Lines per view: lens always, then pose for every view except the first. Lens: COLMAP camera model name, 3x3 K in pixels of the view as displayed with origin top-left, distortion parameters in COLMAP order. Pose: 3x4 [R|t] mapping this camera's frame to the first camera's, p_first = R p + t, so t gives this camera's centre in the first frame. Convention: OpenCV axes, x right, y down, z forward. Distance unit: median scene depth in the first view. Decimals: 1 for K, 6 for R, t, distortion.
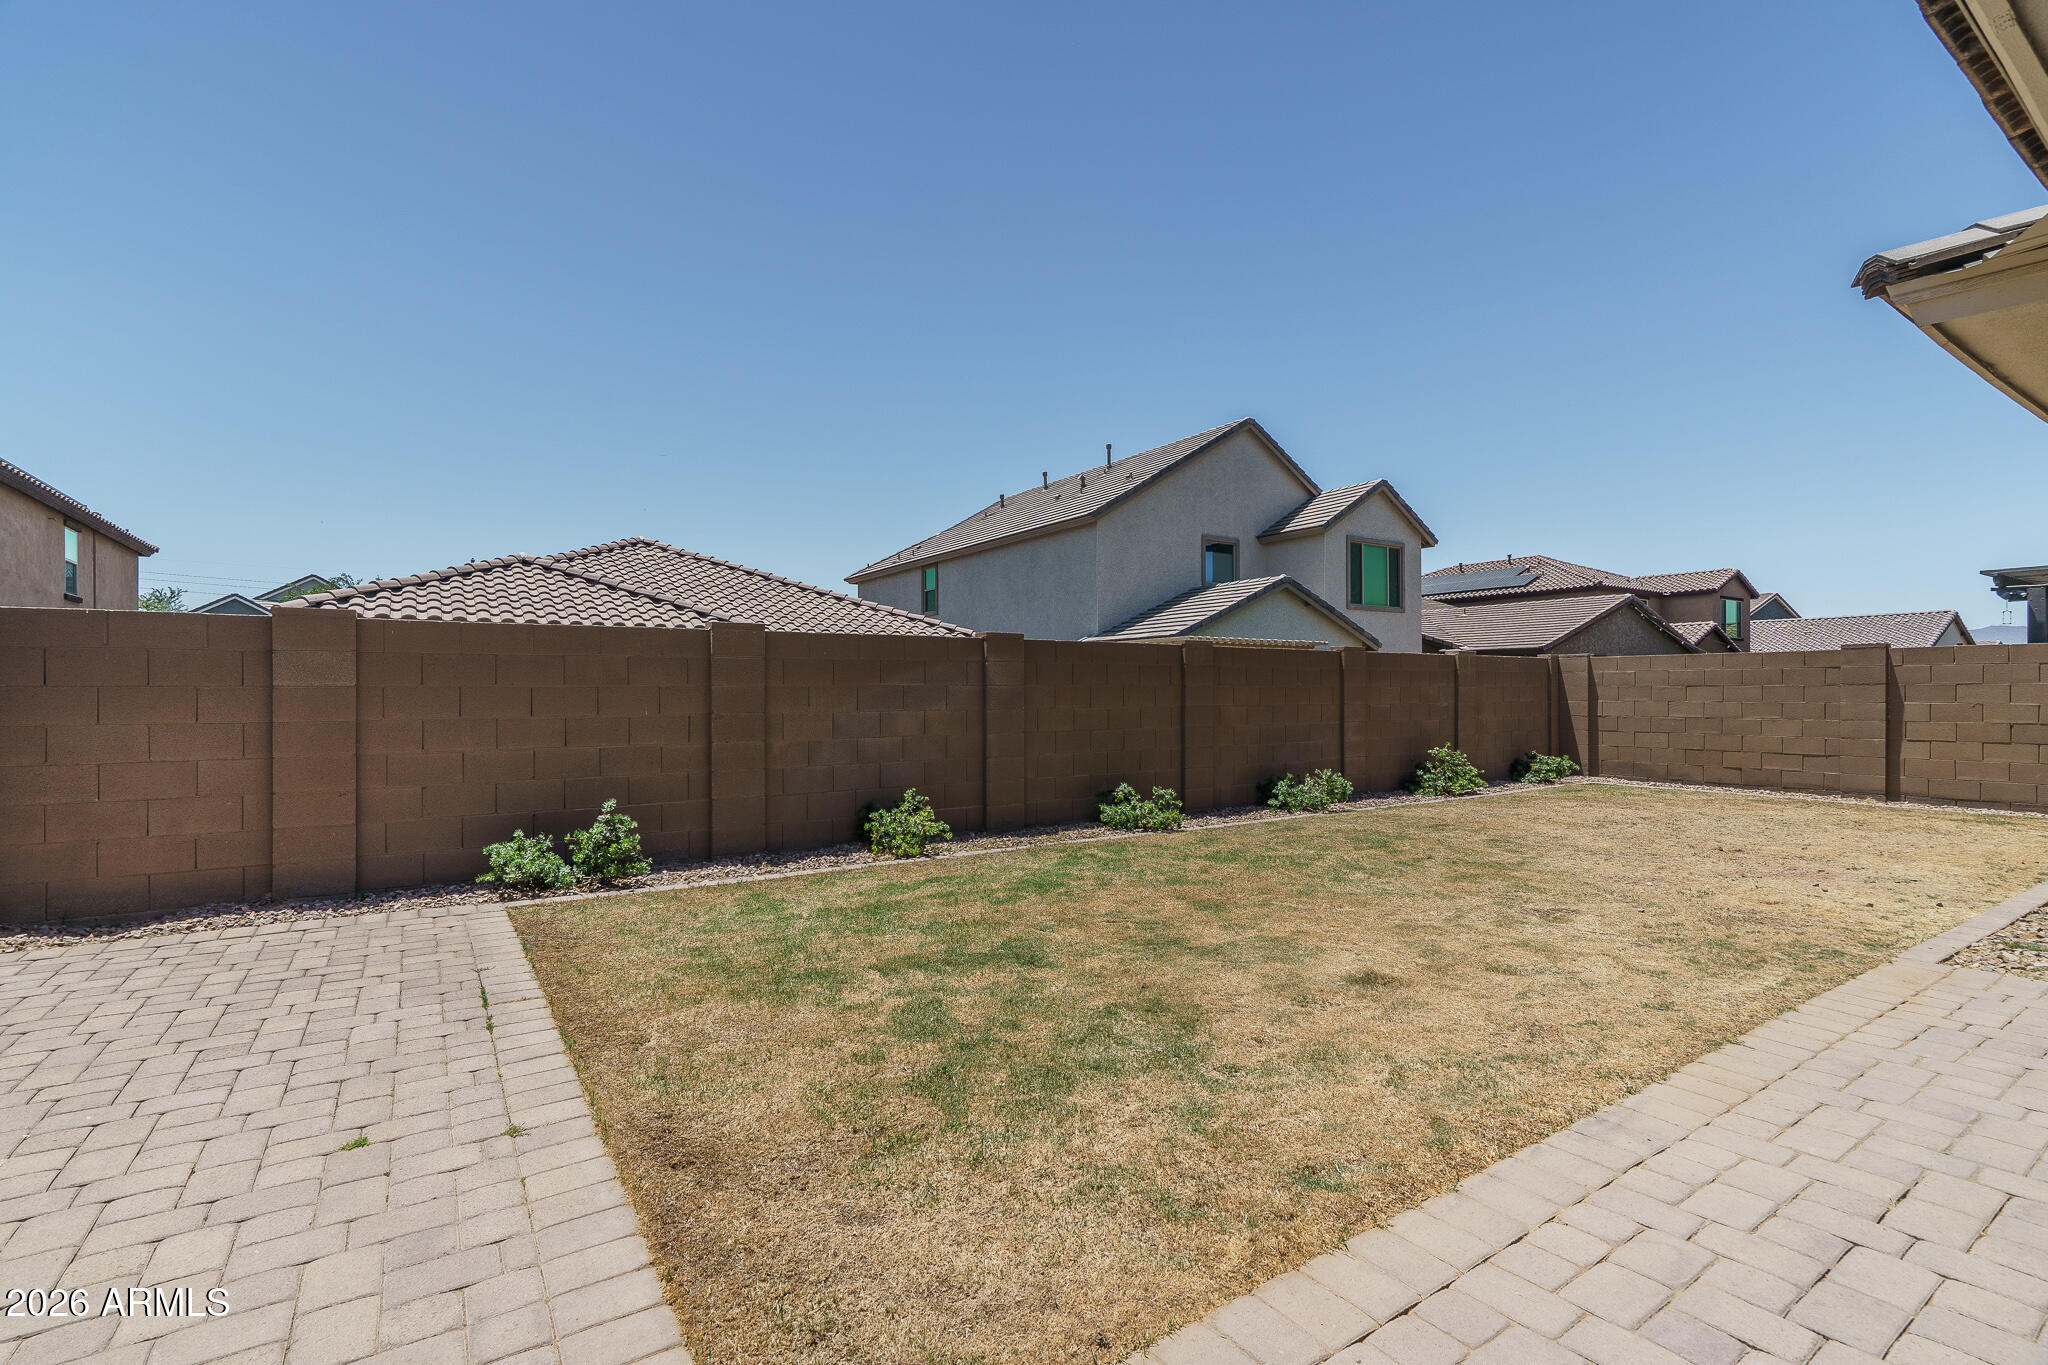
lens RADIAL K [[921.0, 0, 1018.9], [0, 921.0, 687.3], [0, 0, 1]] dist [-0.006798, 0.000488]
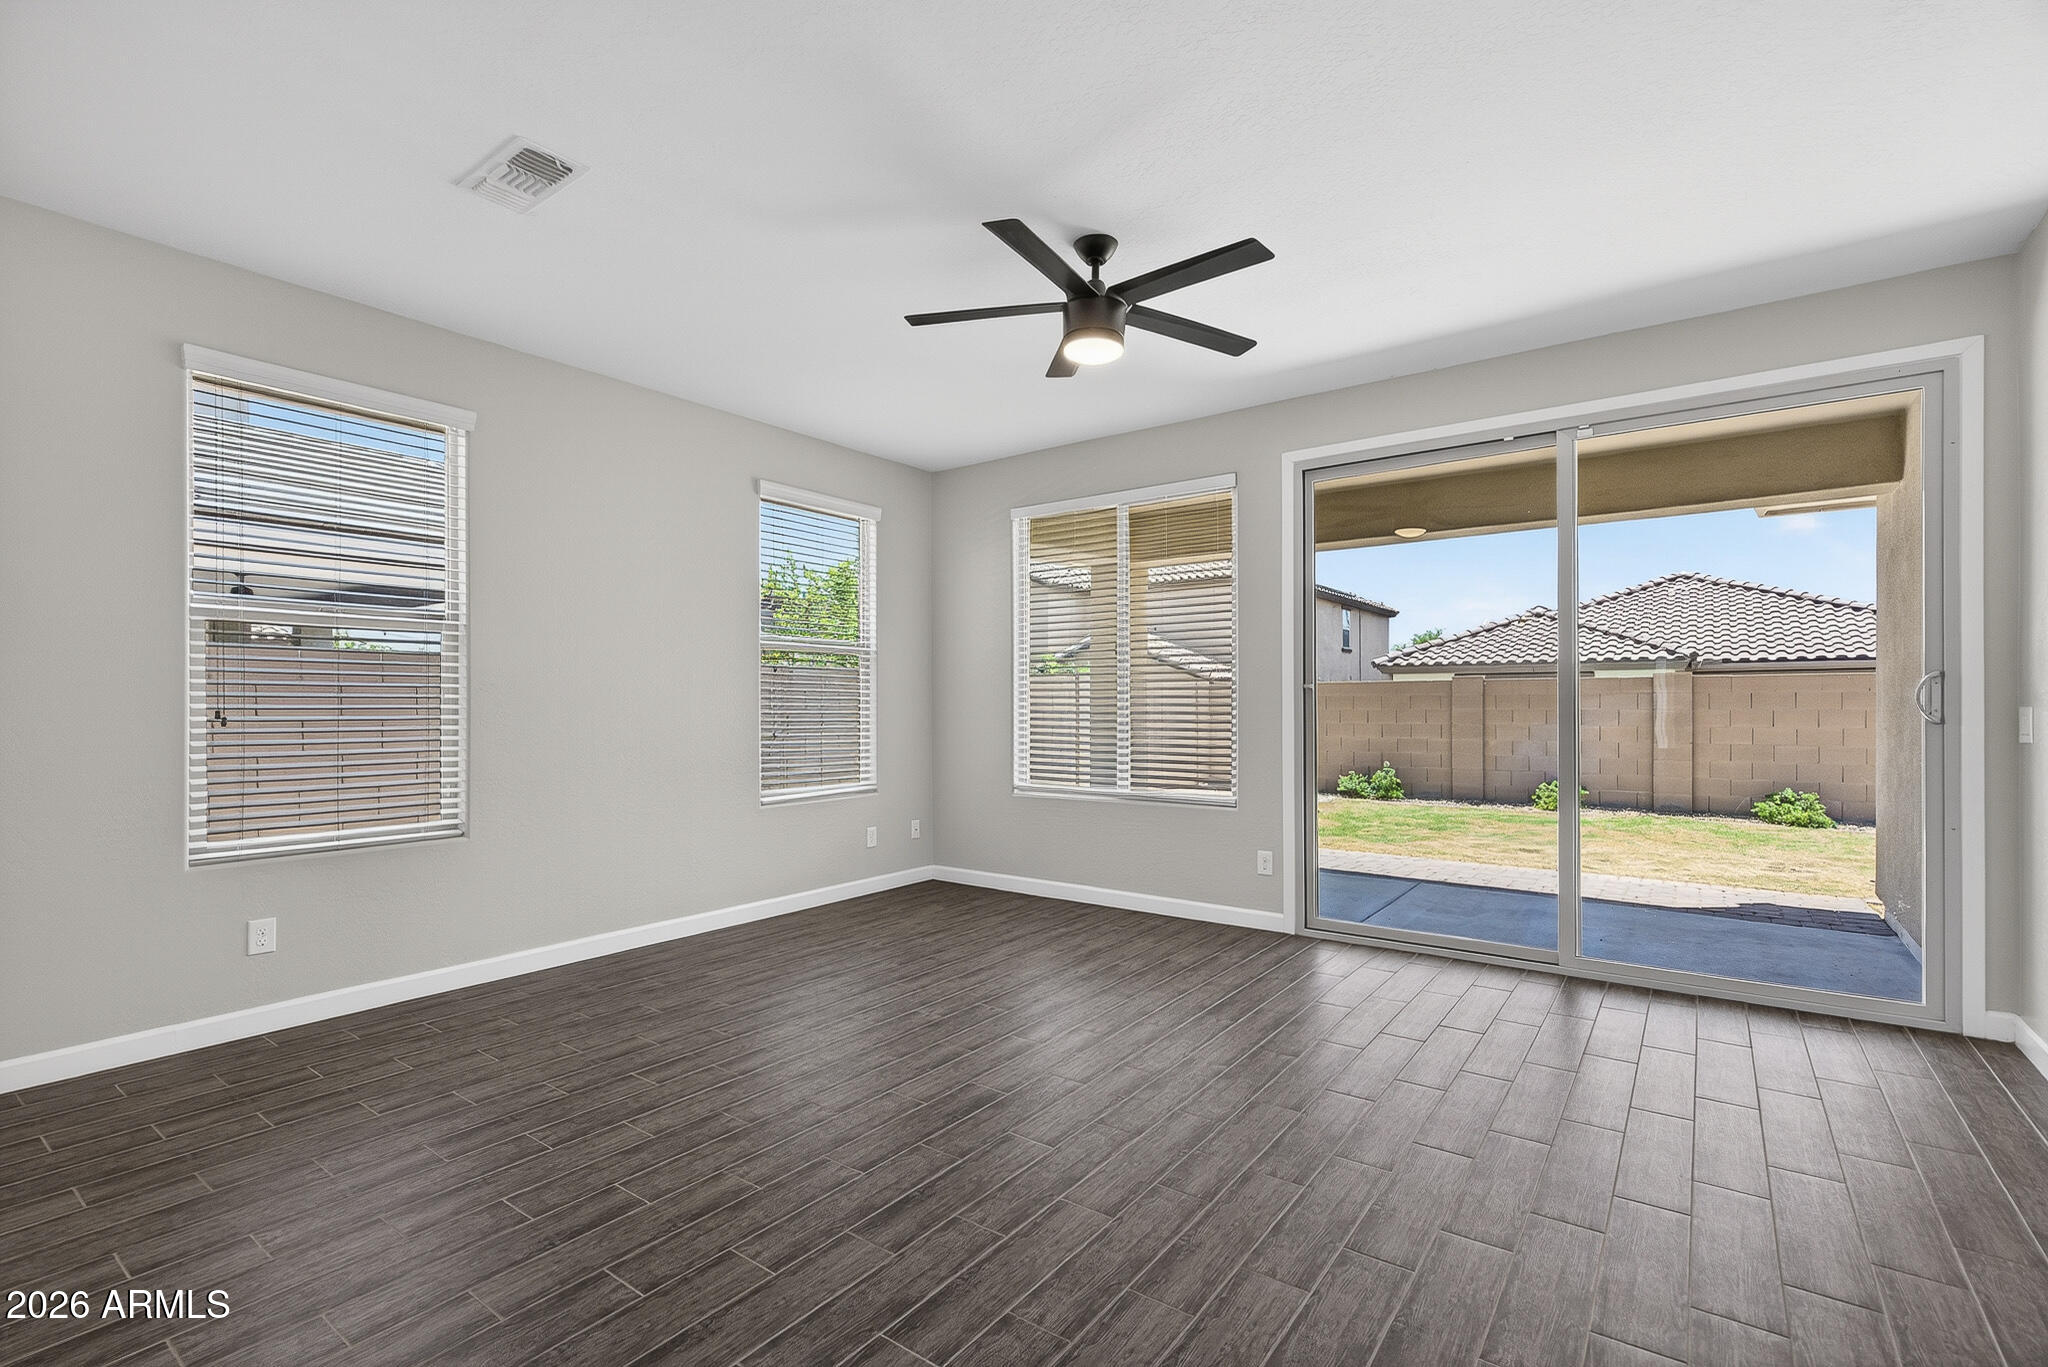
lens RADIAL K [[920.7, 0, 1016.4], [0, 920.7, 706.5], [0, 0, 1]] dist [-0.002256, -0.000152]
pose [[0.336886, 0.005992, -0.941526, 1.125238], [0.005043, 0.999954, 0.008168, -0.027193], [0.941532, -0.007499, 0.336841, -0.485587]]
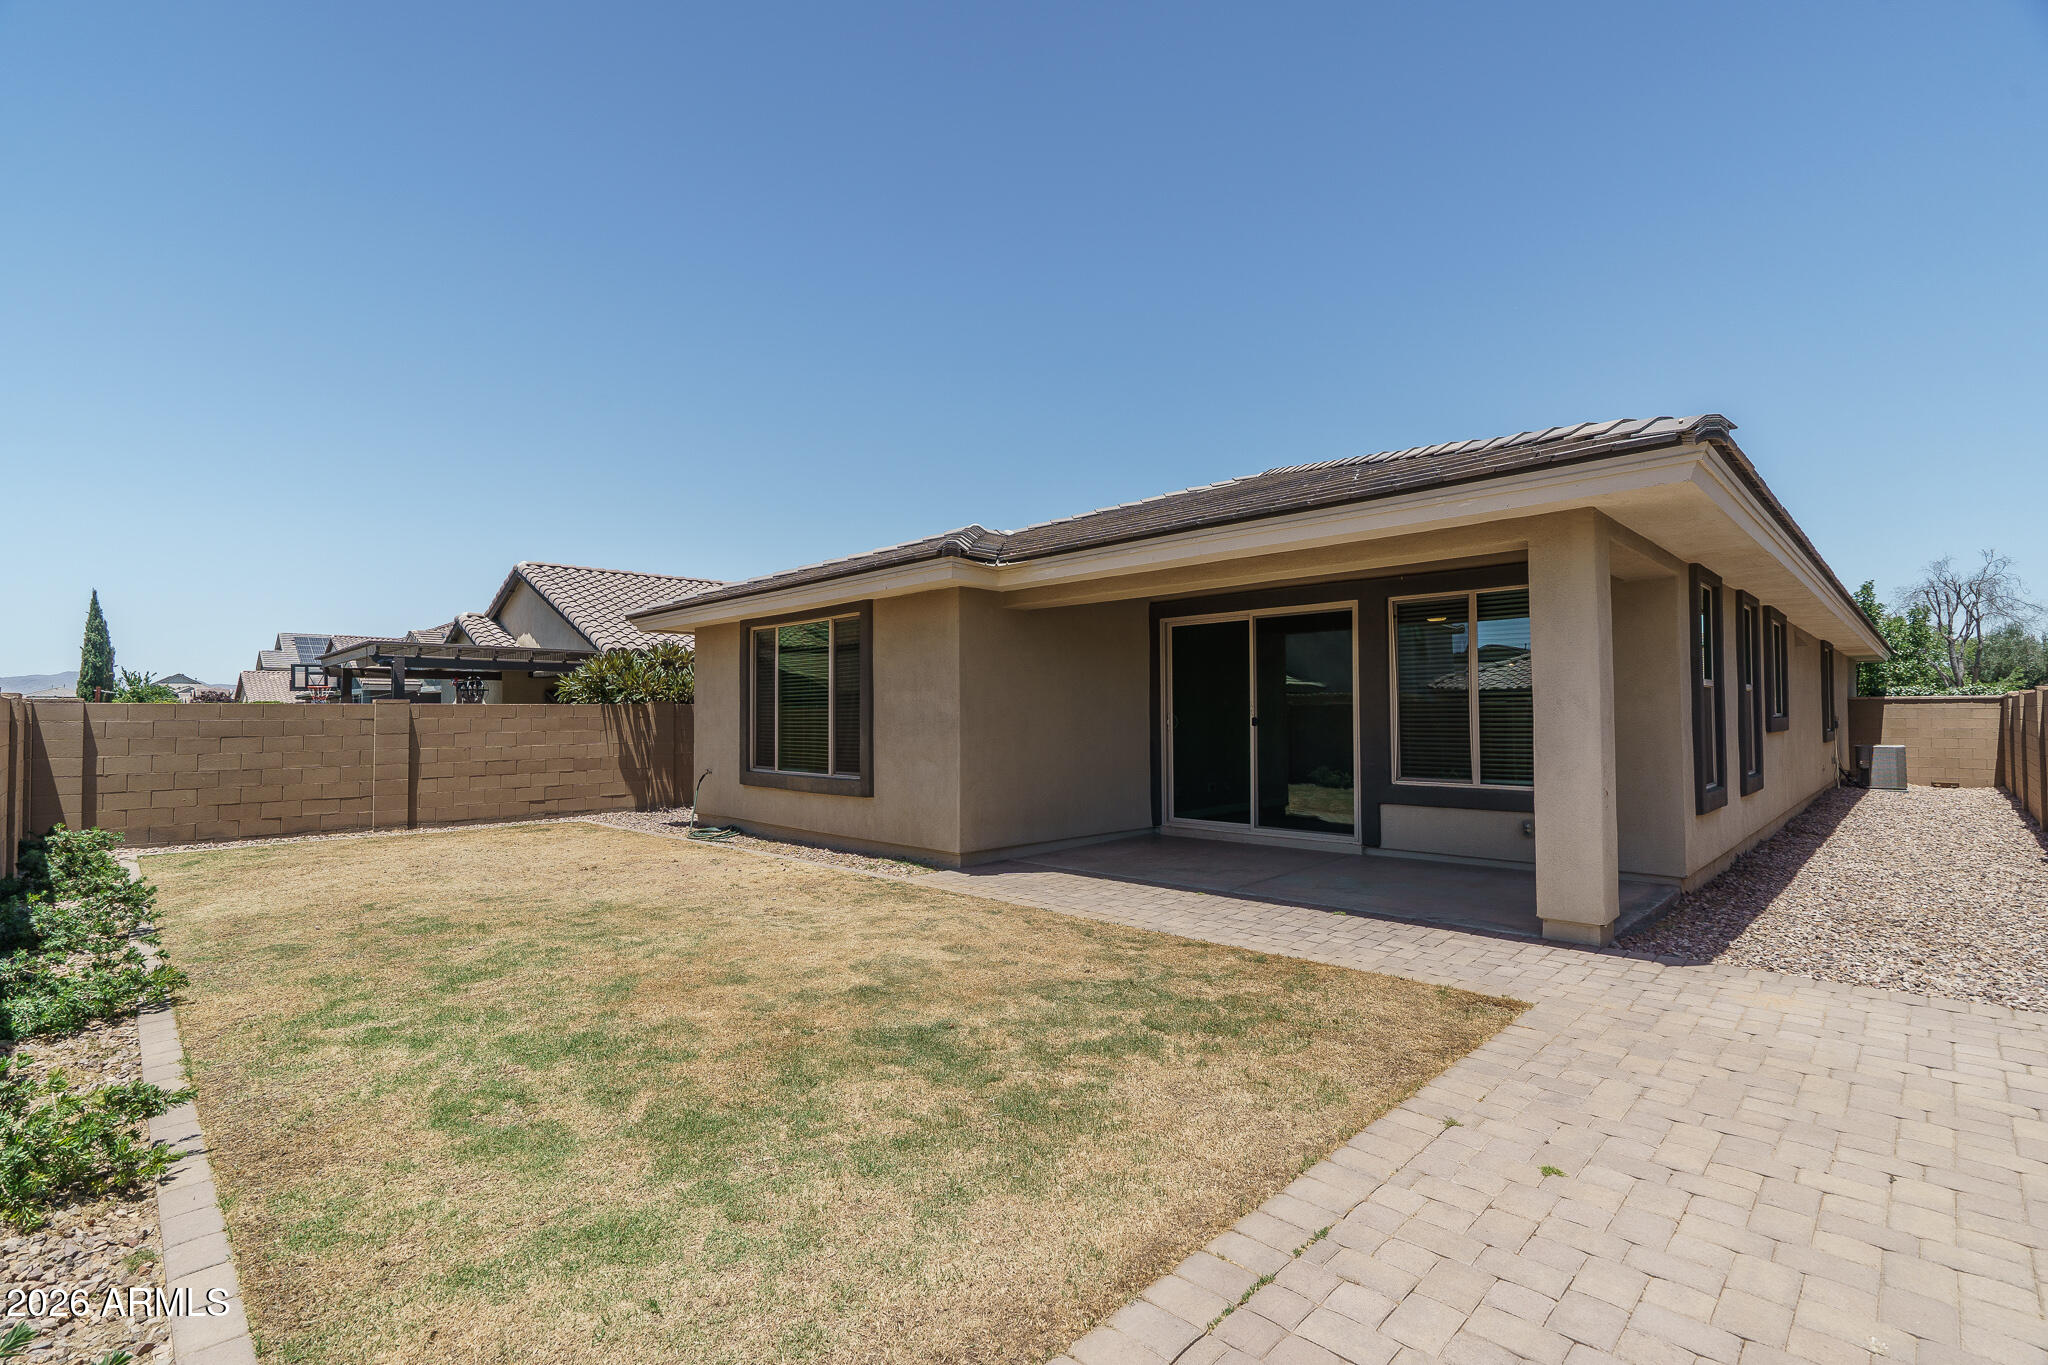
lens RADIAL K [[921.0, 0, 1018.9], [0, 921.0, 687.3], [0, 0, 1]] dist [-0.006798, 0.000488]
pose [[-0.201020, 0.034624, 0.978975, -0.616817], [0.003184, 0.999393, -0.034692, -0.029843], [-0.979582, -0.003857, -0.201009, 0.669293]]
